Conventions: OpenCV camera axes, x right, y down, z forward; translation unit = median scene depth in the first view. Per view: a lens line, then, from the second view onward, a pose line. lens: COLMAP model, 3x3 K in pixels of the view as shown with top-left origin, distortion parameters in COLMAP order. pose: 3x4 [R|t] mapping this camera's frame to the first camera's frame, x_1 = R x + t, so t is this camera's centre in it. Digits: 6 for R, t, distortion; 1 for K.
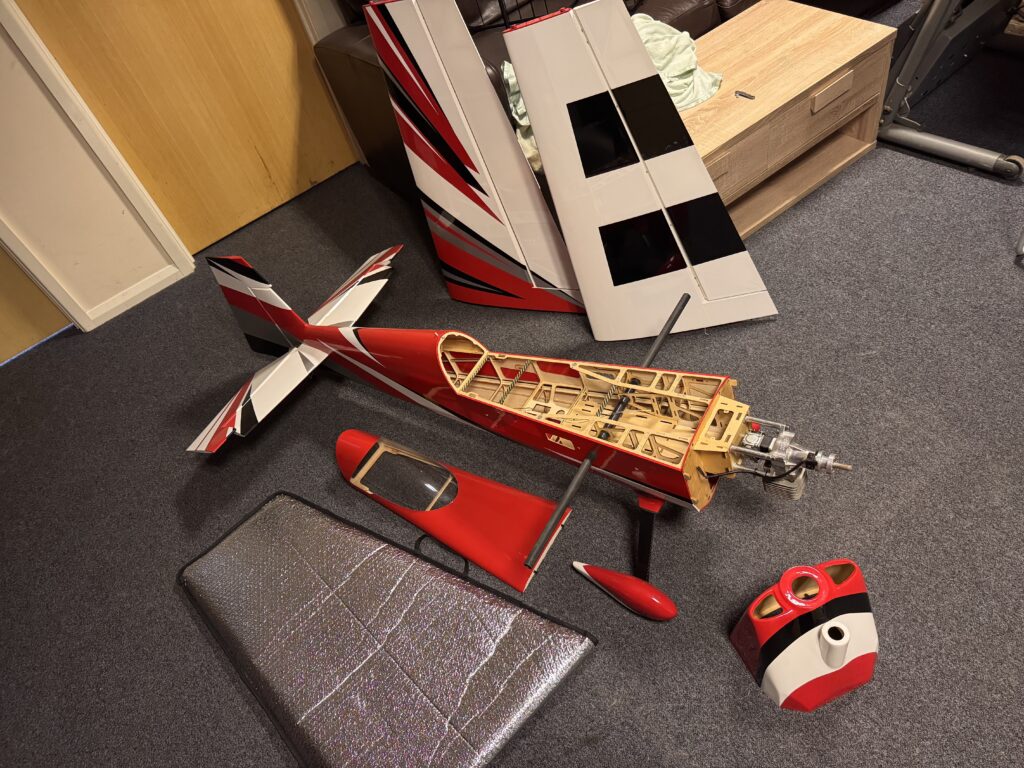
lens RADIAL K [[692.1, 0, 511.9], [0, 692.1, 386.6], [0, 0, 1]] dist [-0.002815, -0.007453]
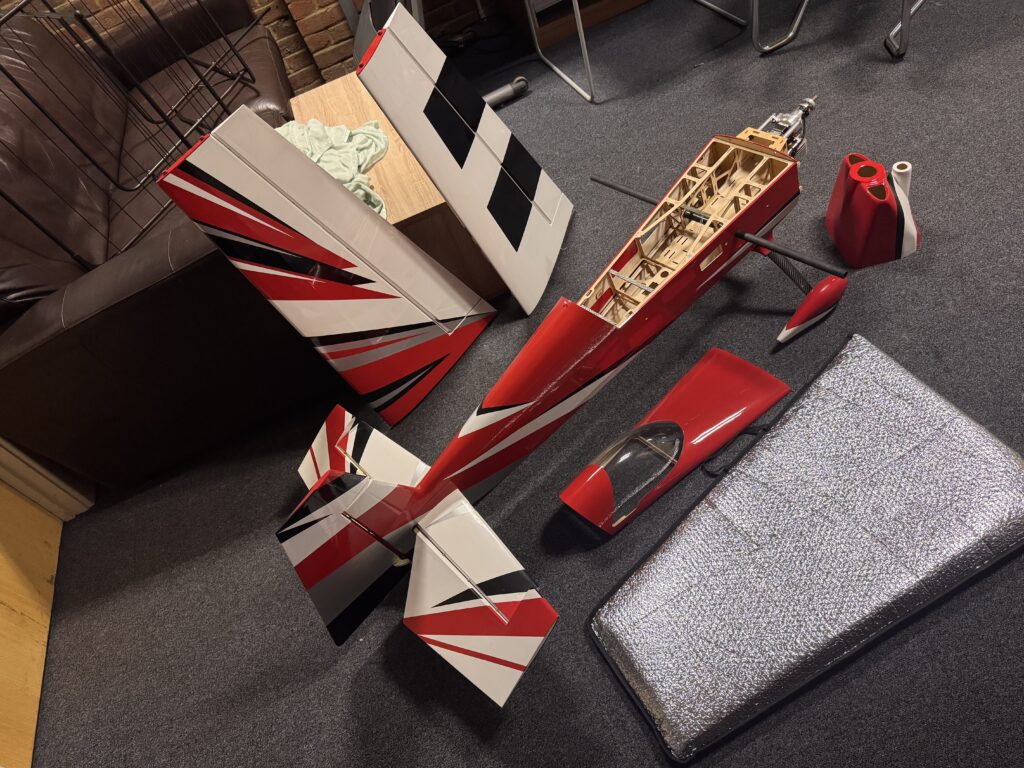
lens RADIAL K [[692.1, 0, 510.6], [0, 692.1, 390.5], [0, 0, 1]] dist [-0.002815, -0.007453]
pose [[0.358608, -0.647717, 0.672208, -0.749034], [0.828841, 0.552210, 0.089923, -0.137353], [-0.429445, 0.524906, 0.734881, 0.343274]]
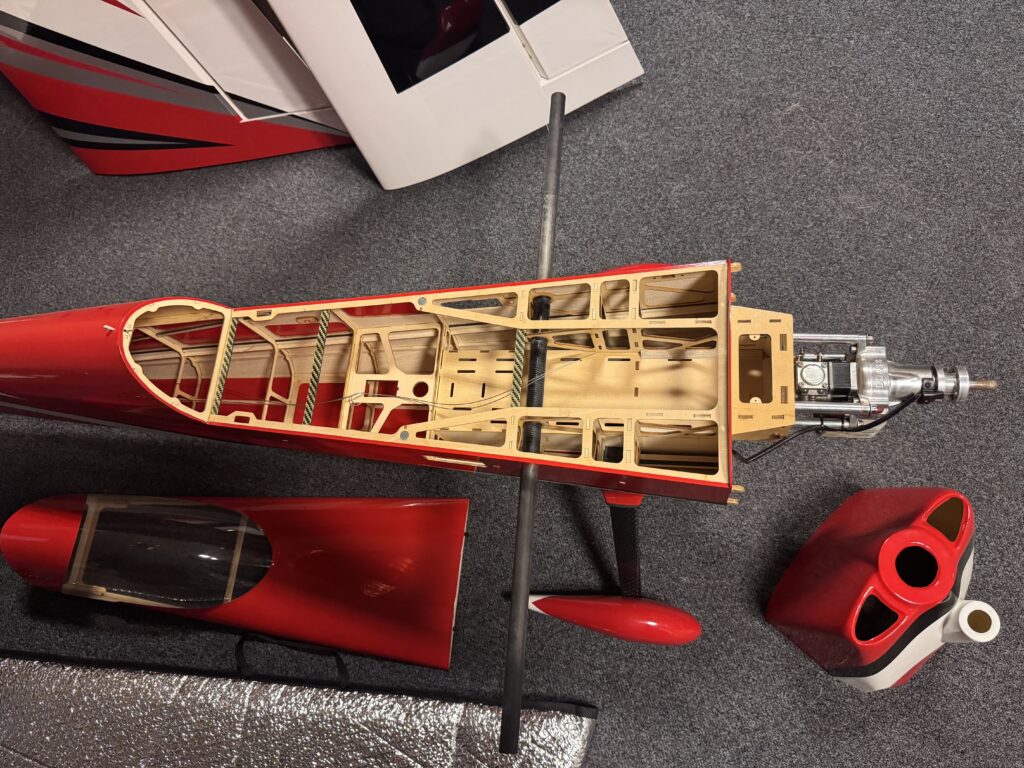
lens RADIAL K [[721.9, 0, 518.5], [0, 721.9, 383.6], [0, 0, 1]] dist [0.005934, -0.002050]
pose [[0.887875, -0.362309, 0.283566, -0.016002], [0.251608, 0.898373, 0.360027, -0.127429], [-0.385189, -0.248312, 0.888803, 0.407066]]
